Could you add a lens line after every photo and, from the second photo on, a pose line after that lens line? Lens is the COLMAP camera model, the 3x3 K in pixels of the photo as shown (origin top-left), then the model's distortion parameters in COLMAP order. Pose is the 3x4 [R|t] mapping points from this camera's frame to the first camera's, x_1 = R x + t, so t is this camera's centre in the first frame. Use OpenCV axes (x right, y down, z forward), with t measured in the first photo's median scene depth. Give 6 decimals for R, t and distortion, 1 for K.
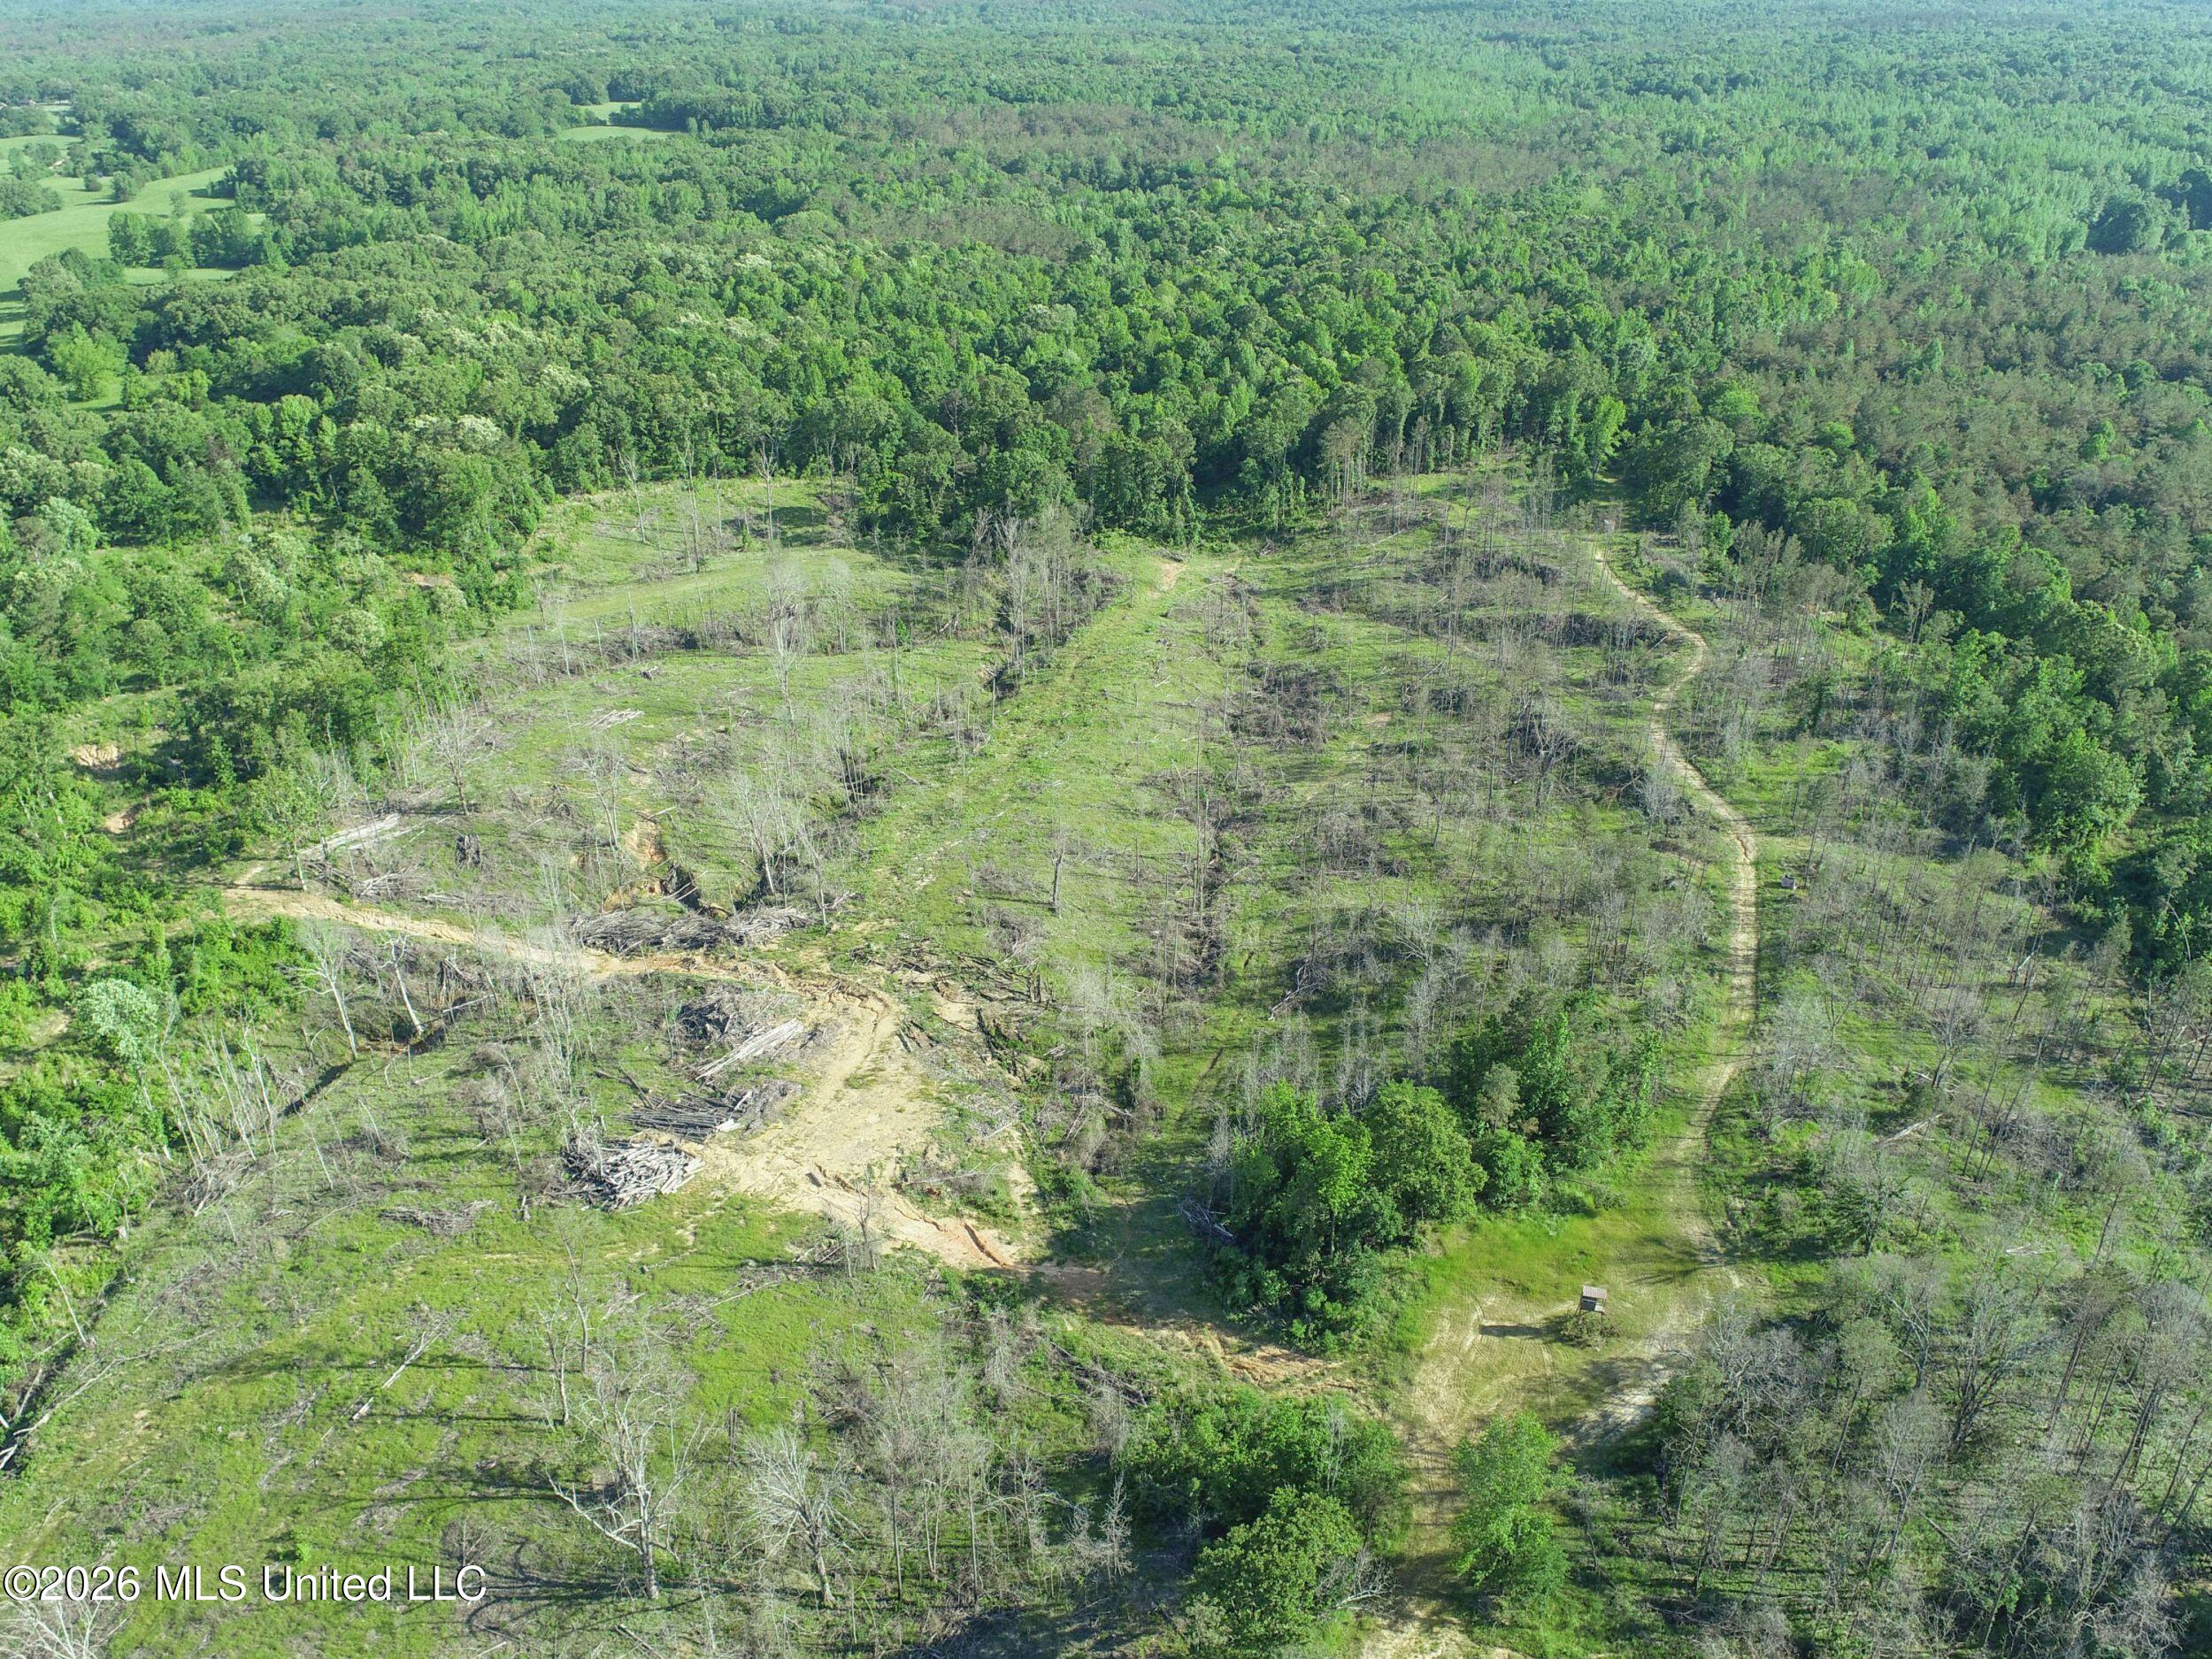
lens RADIAL K [[1673.5, 0, 1104.5], [0, 1673.5, 822.8], [0, 0, 1]] dist [-0.017127, 0.009005]
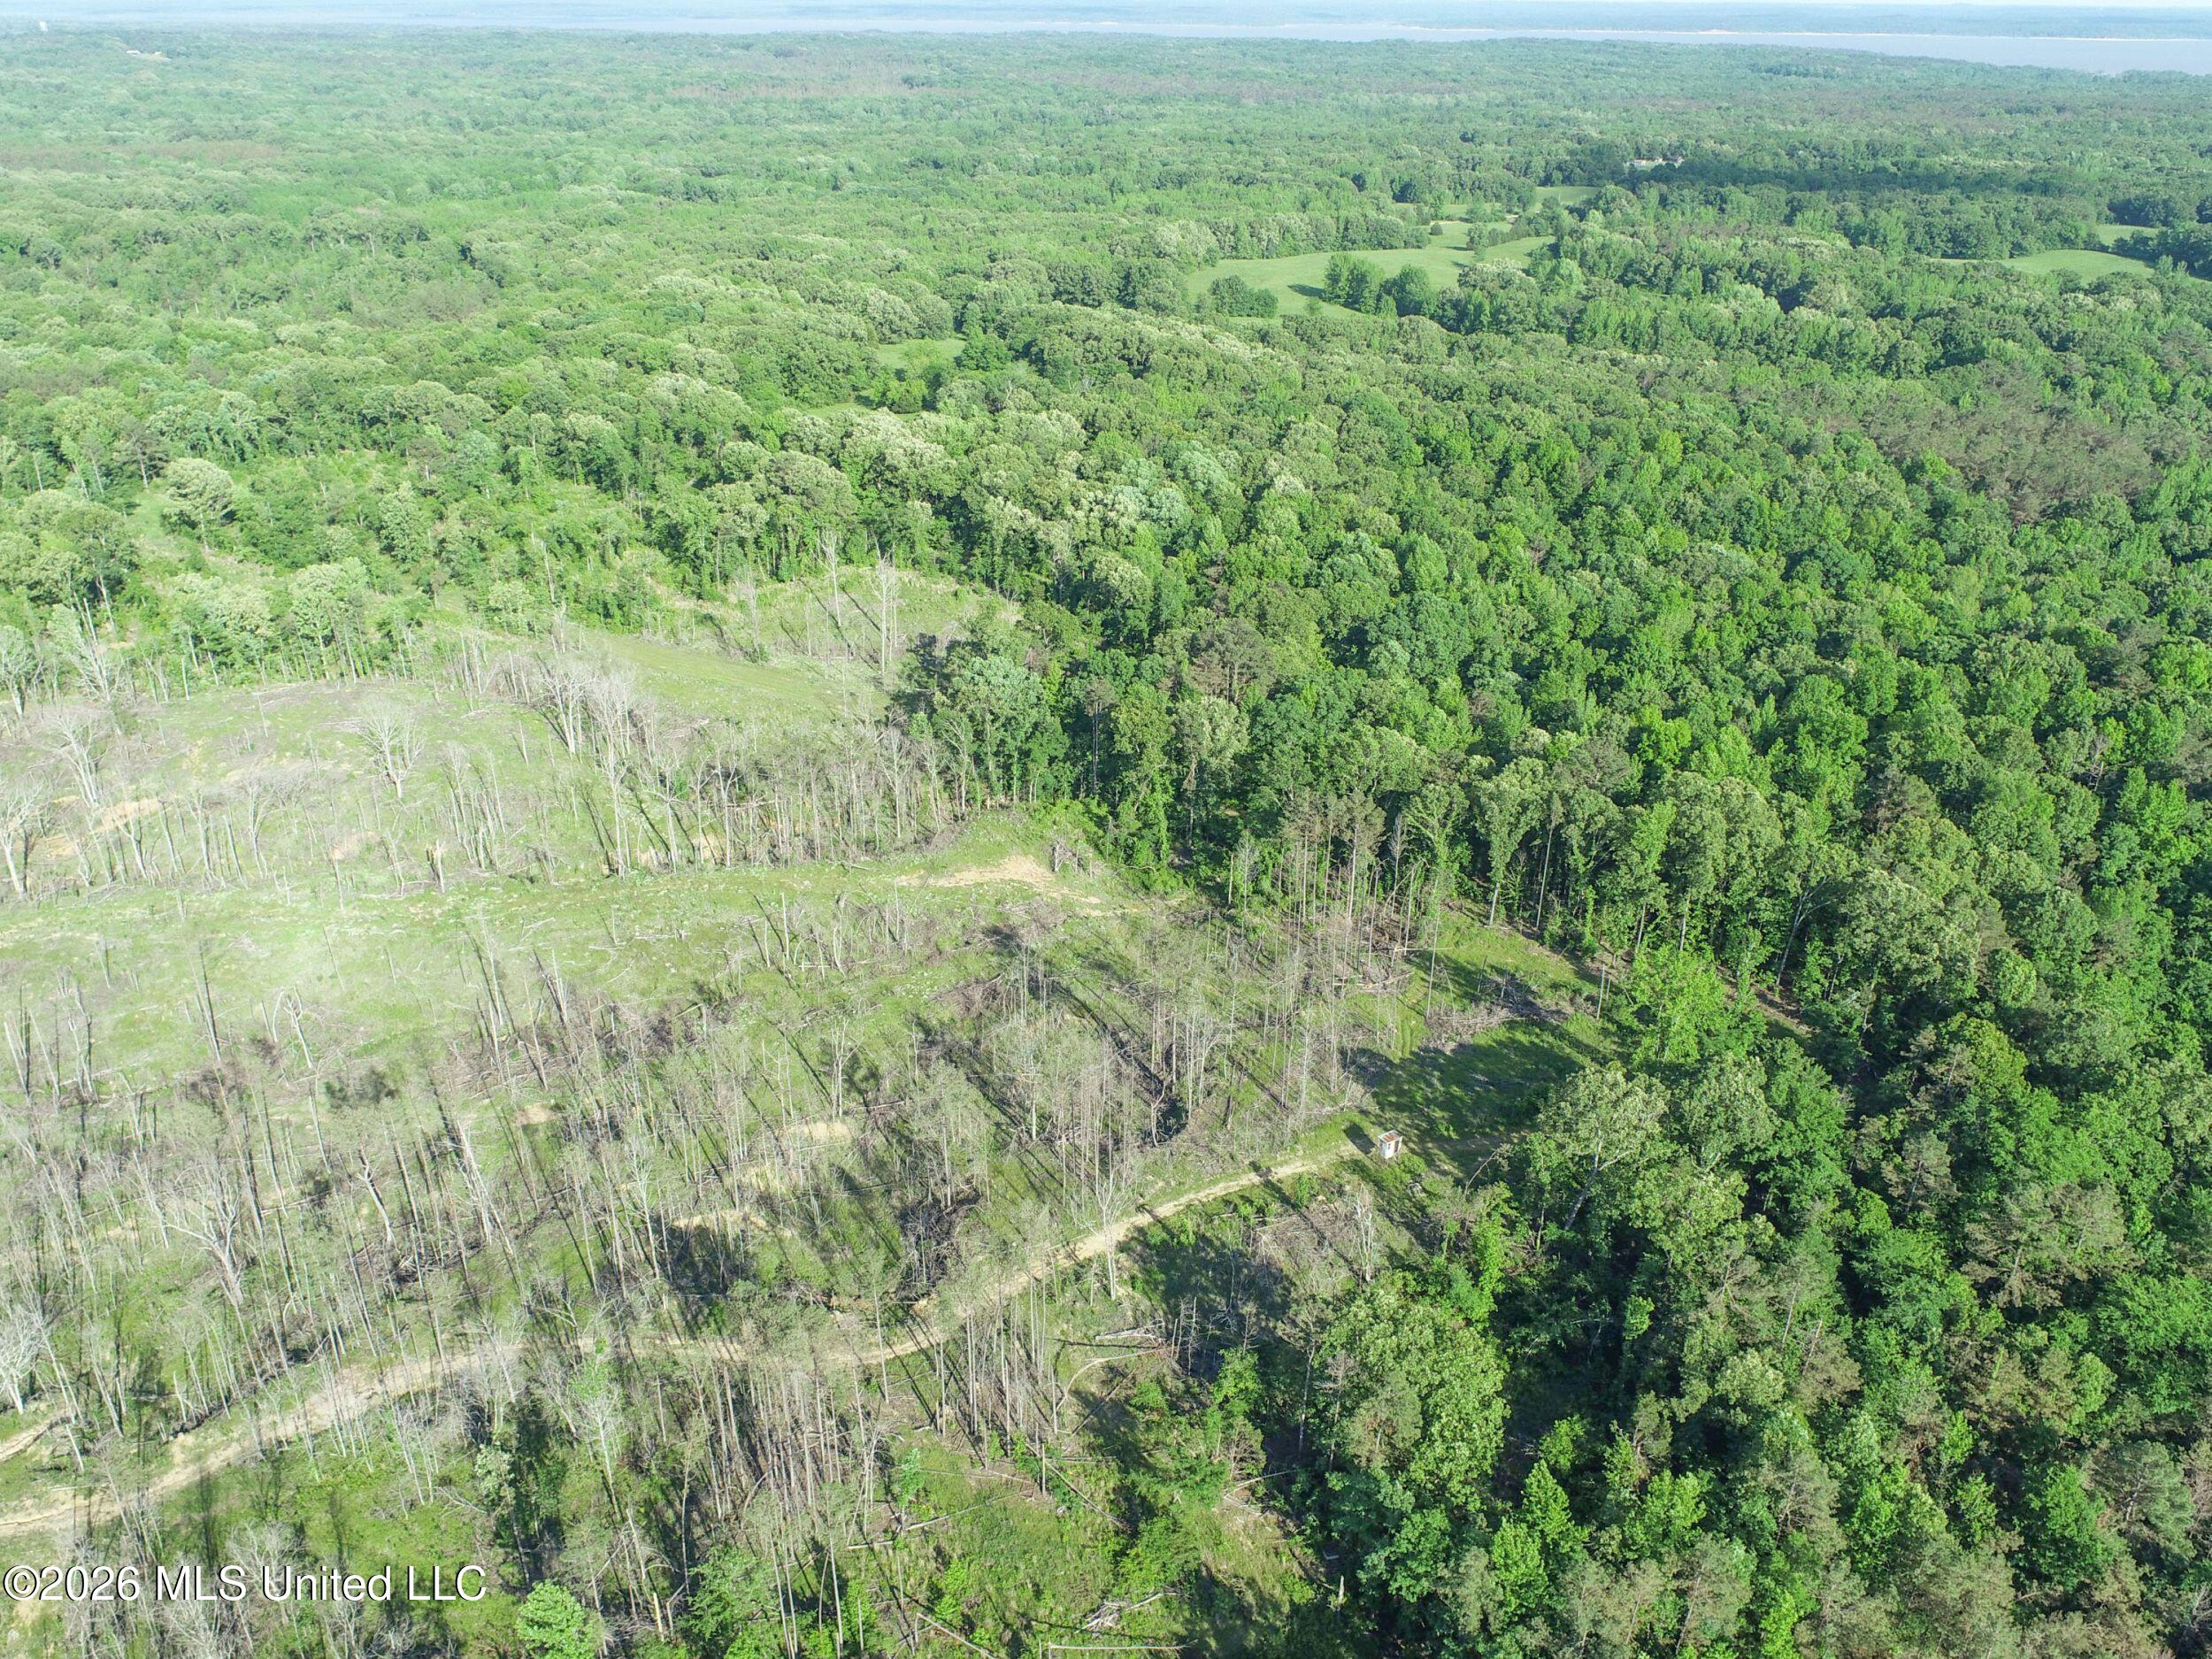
lens RADIAL K [[1673.5, 0, 1107.3], [0, 1673.5, 828.2], [0, 0, 1]] dist [-0.017127, 0.009005]
pose [[0.489455, 0.401130, -0.774293, 0.560356], [-0.427676, 0.884223, 0.187733, -0.291266], [0.759952, 0.239259, 0.604340, 0.519445]]
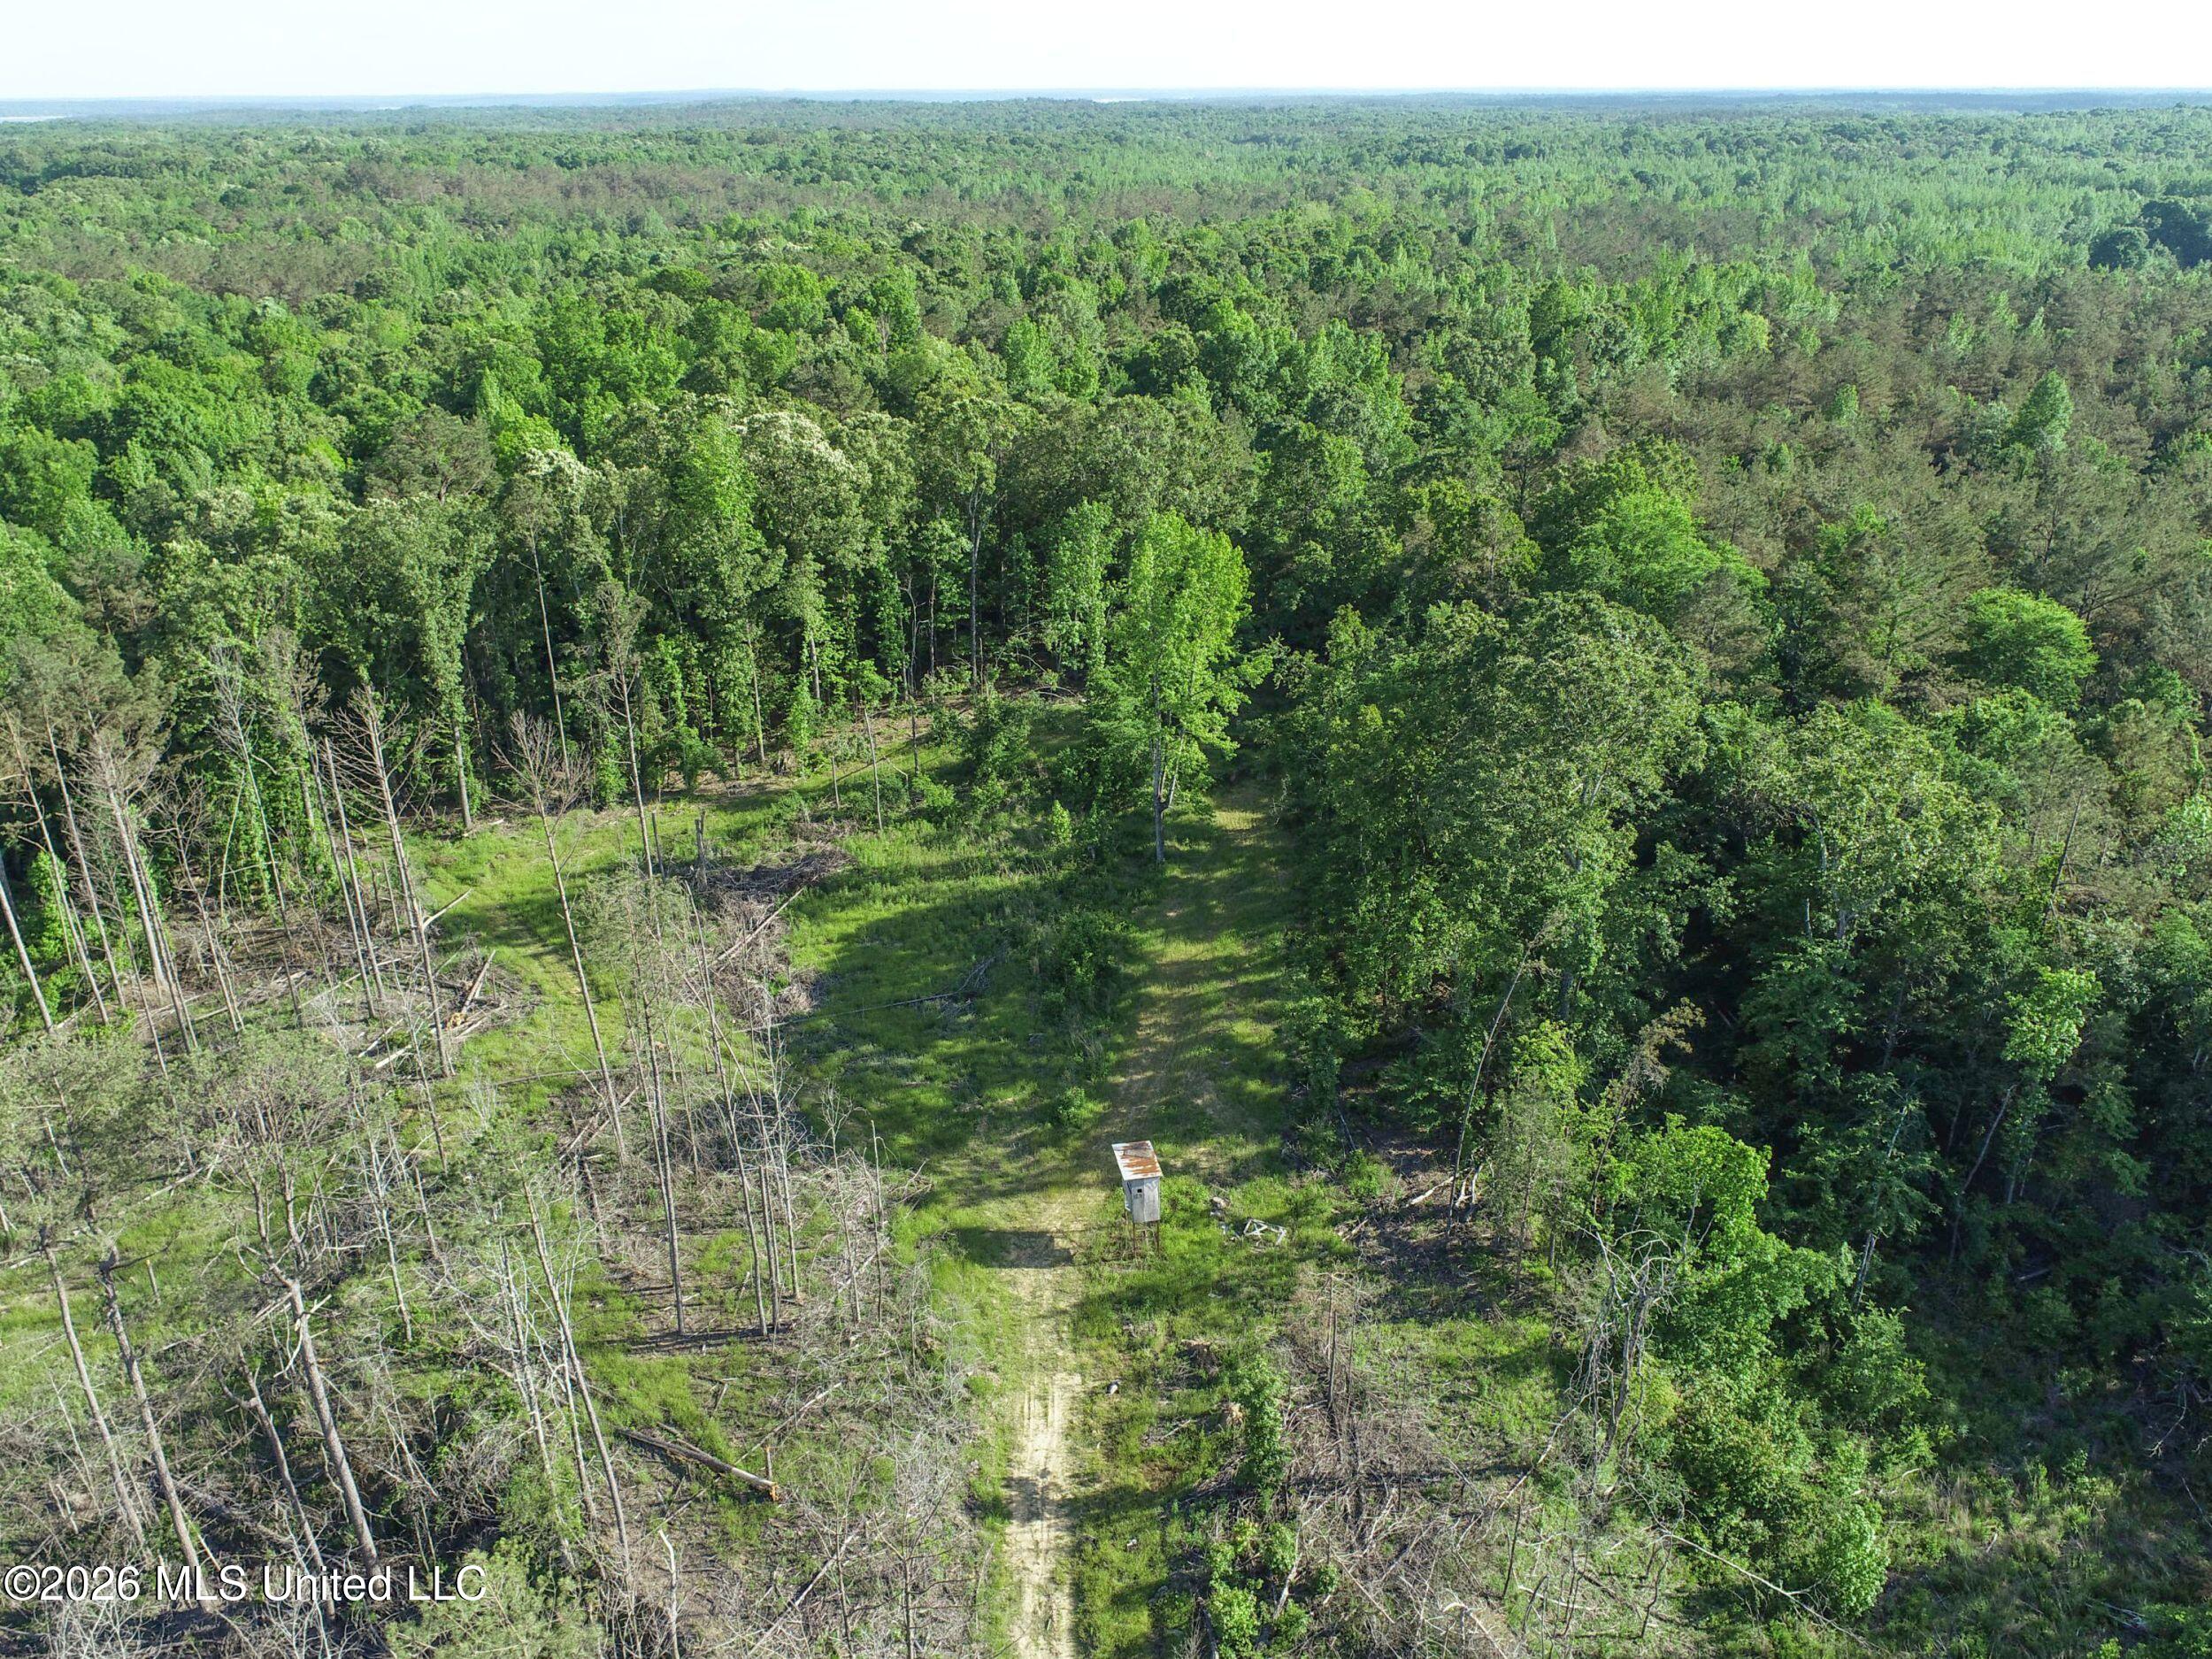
lens RADIAL K [[1673.5, 0, 1099.0], [0, 1673.5, 833.2], [0, 0, 1]] dist [-0.017127, 0.009005]
pose [[0.994317, -0.038993, 0.099058, 0.249152], [0.046891, 0.995796, -0.078691, -0.179499], [-0.095574, 0.082889, 0.991965, 0.718498]]
